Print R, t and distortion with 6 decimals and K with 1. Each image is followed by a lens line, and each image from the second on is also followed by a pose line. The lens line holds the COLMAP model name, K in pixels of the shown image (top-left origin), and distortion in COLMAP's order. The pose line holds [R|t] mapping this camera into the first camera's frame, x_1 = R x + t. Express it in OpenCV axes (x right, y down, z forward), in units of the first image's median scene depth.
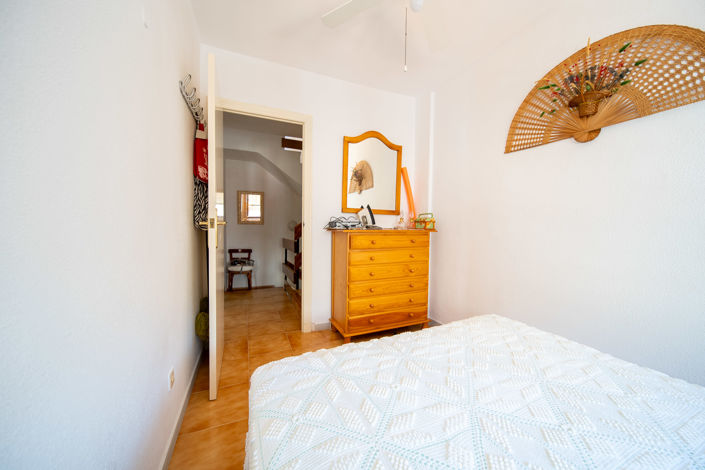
lens RADIAL K [[251.3, 0, 354.5], [0, 251.3, 232.1], [0, 0, 1]] dist [-0.001878, -0.001258]
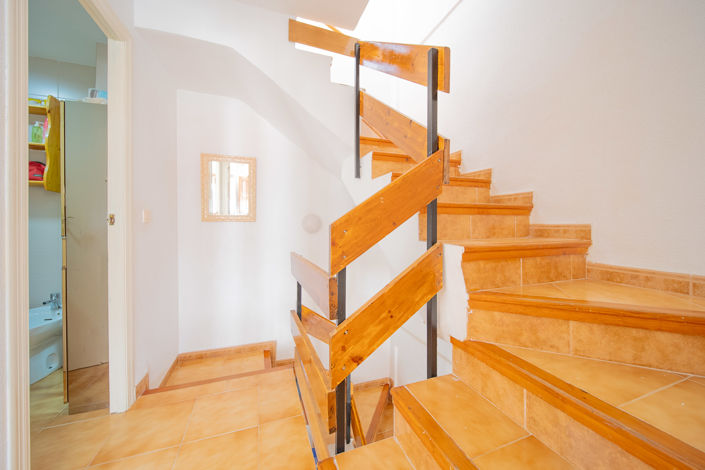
lens RADIAL K [[251.3, 0, 349.4], [0, 251.3, 231.3], [0, 0, 1]] dist [-0.001878, -0.001258]
pose [[0.997607, -0.002725, -0.069091, -0.144758], [0.002145, 0.999962, -0.008457, -0.005989], [0.069112, 0.008289, 0.997574, 0.531169]]
